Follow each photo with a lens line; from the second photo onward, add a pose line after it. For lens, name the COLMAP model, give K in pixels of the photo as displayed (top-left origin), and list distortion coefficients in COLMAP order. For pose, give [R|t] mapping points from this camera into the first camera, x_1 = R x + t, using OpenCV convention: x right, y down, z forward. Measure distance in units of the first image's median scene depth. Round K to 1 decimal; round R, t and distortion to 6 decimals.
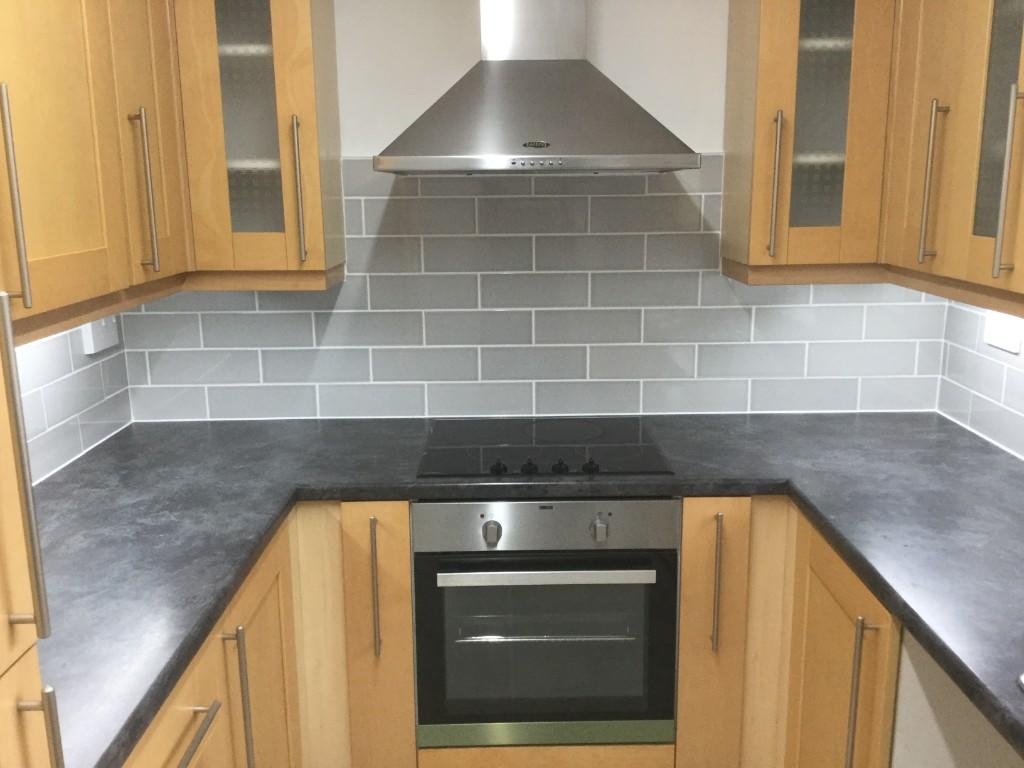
lens RADIAL K [[917.3, 0, 506.1], [0, 917.3, 381.4], [0, 0, 1]] dist [0.097527, -0.159521]
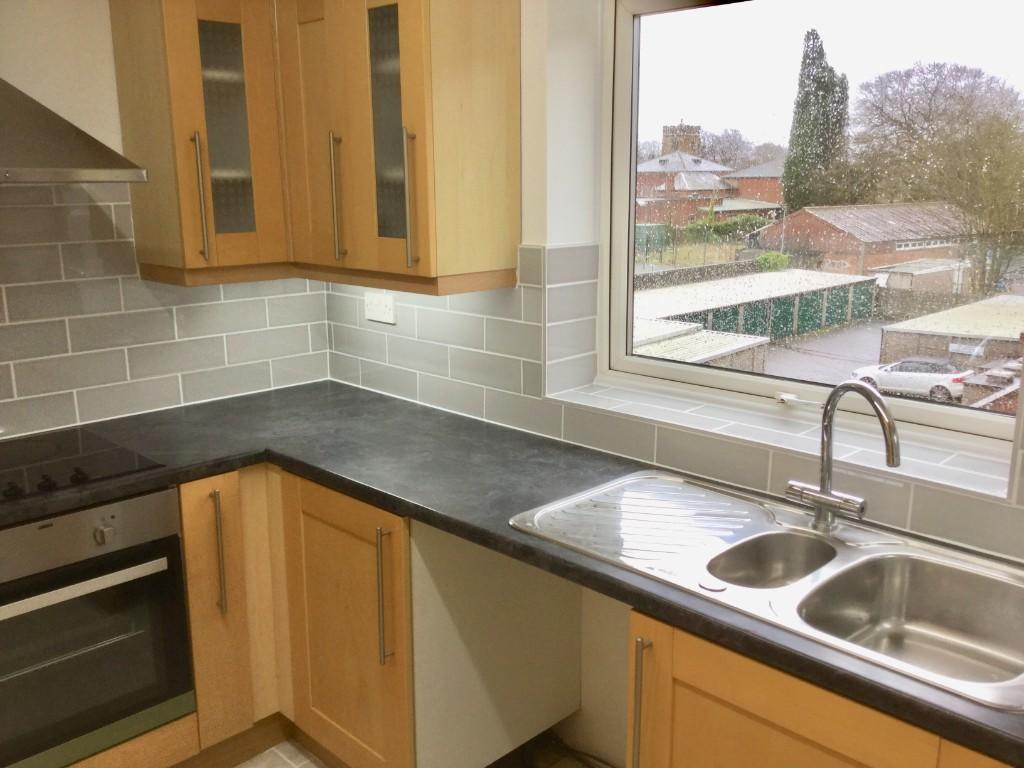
lens RADIAL K [[917.3, 0, 518.2], [0, 917.3, 383.9], [0, 0, 1]] dist [0.097527, -0.159521]
pose [[0.704632, -0.147093, 0.694159, -0.251753], [0.145635, 0.987431, 0.061405, -0.000153], [-0.694467, 0.057826, 0.717197, -0.063927]]
